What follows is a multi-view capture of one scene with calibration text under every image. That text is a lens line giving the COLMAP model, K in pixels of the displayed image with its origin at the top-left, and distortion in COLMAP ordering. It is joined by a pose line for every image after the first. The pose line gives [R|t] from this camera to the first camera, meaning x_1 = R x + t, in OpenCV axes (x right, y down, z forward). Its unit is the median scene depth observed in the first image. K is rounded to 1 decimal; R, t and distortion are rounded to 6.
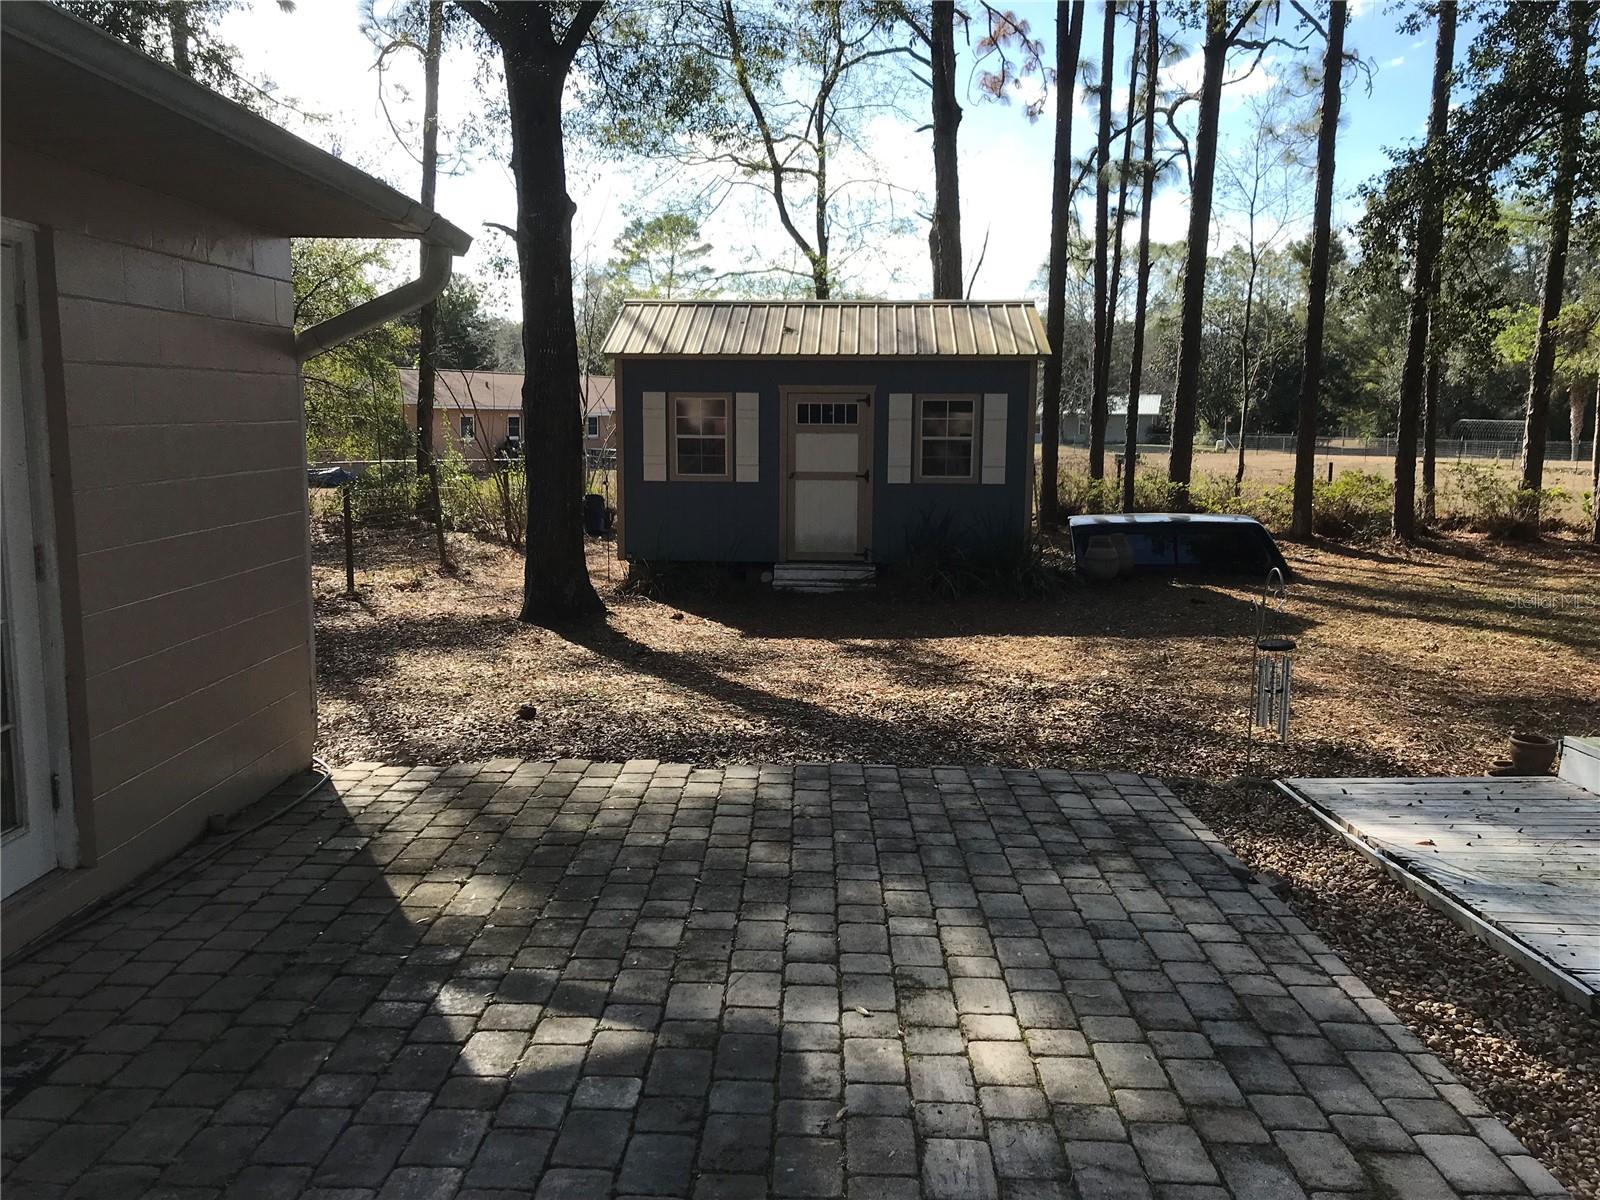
lens RADIAL K [[1311.5, 0, 800.0], [0, 1311.5, 600.0], [0, 0, 1]] dist [0.013321, 0.000630]
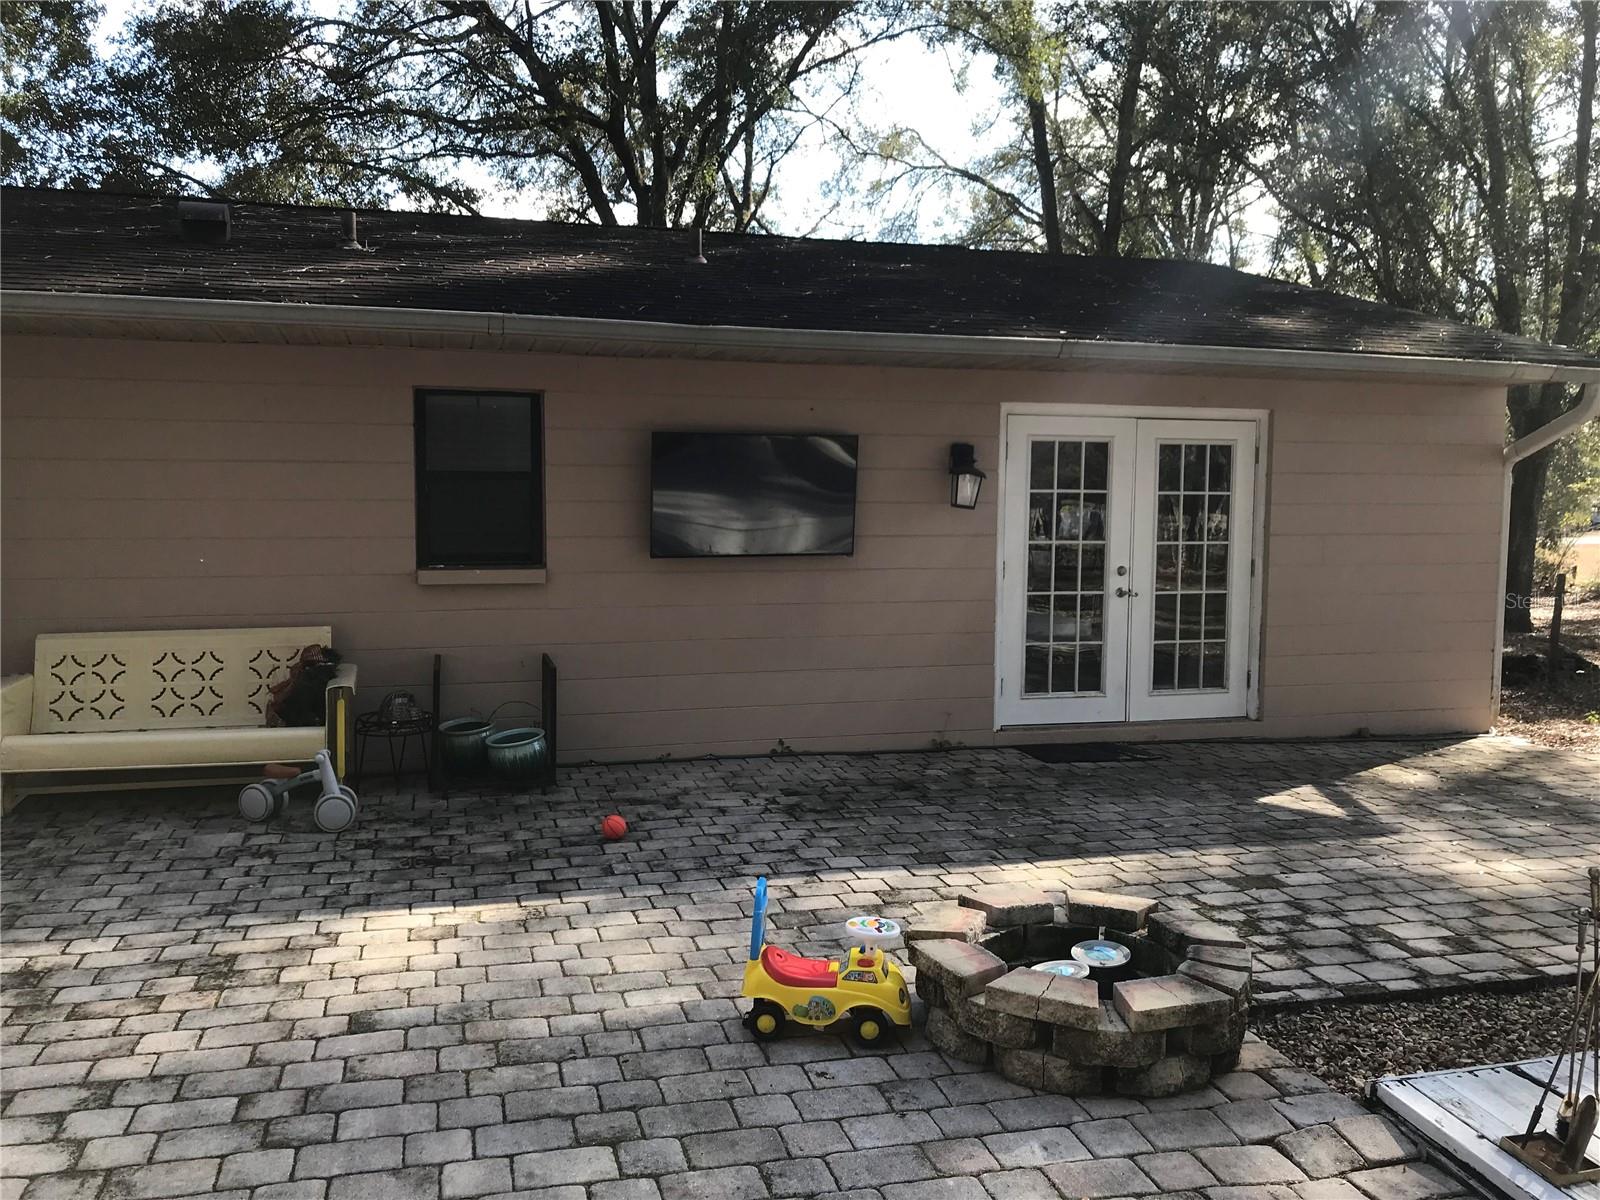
lens RADIAL K [[1311.5, 0, 800.0], [0, 1311.5, 600.0], [0, 0, 1]] dist [0.013321, 0.000630]
pose [[0.280114, 0.066972, -0.957628, 1.692945], [-0.142634, 0.989394, 0.027472, 0.092123], [0.949311, 0.128894, 0.286695, -0.394159]]
